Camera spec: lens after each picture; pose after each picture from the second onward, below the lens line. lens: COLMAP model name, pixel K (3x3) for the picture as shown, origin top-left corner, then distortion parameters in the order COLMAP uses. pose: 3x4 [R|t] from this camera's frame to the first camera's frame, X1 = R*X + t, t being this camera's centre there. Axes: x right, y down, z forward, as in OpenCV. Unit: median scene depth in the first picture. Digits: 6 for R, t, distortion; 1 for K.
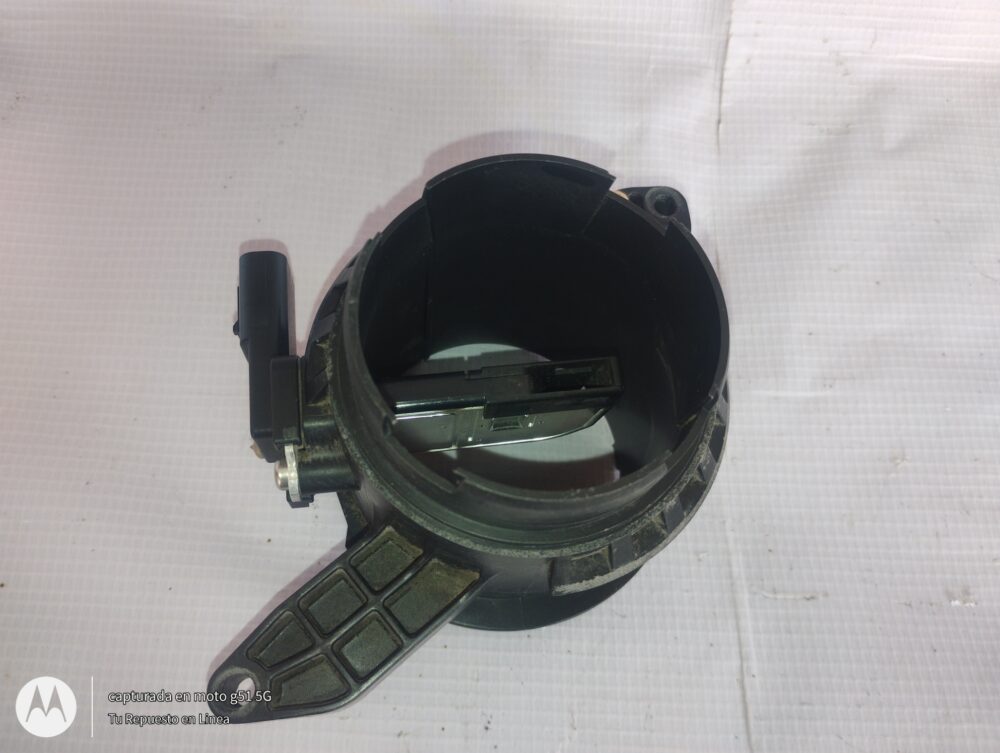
lens RADIAL K [[865.0, 0, 494.4], [0, 865.0, 375.1], [0, 0, 1]] dist [0.017344, -0.073665]
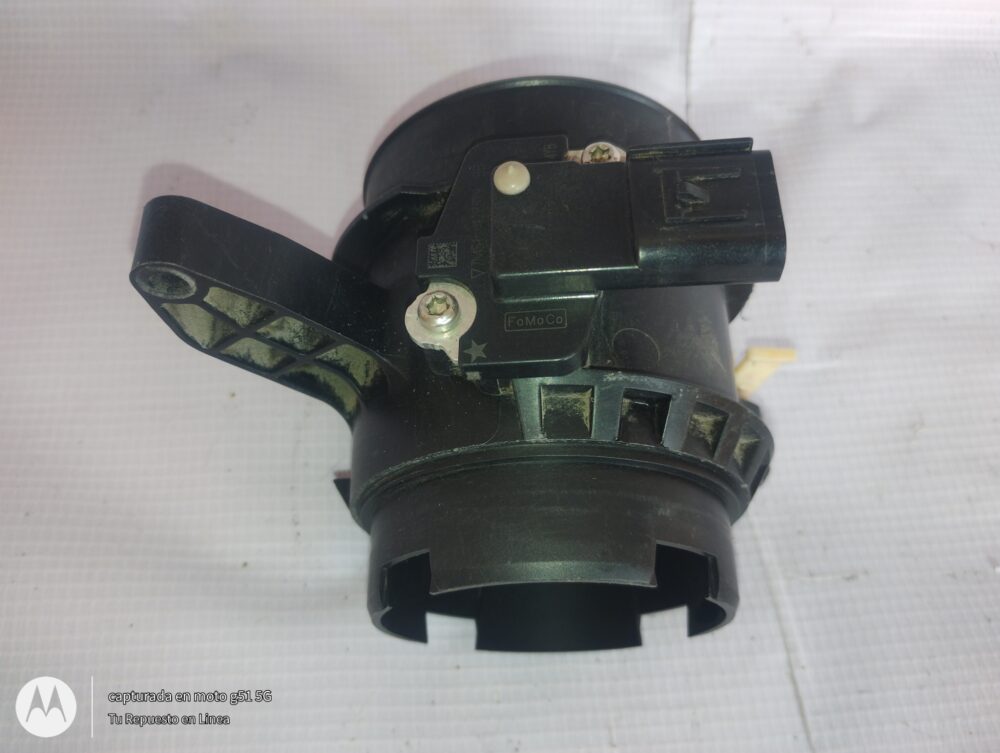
lens RADIAL K [[865.0, 0, 494.9], [0, 865.0, 377.6], [0, 0, 1]] dist [0.017344, -0.073665]
pose [[0.994079, -0.066457, 0.085967, -0.069718], [0.074518, 0.992758, -0.094232, 0.100381], [-0.079082, 0.100080, 0.991832, 0.095914]]
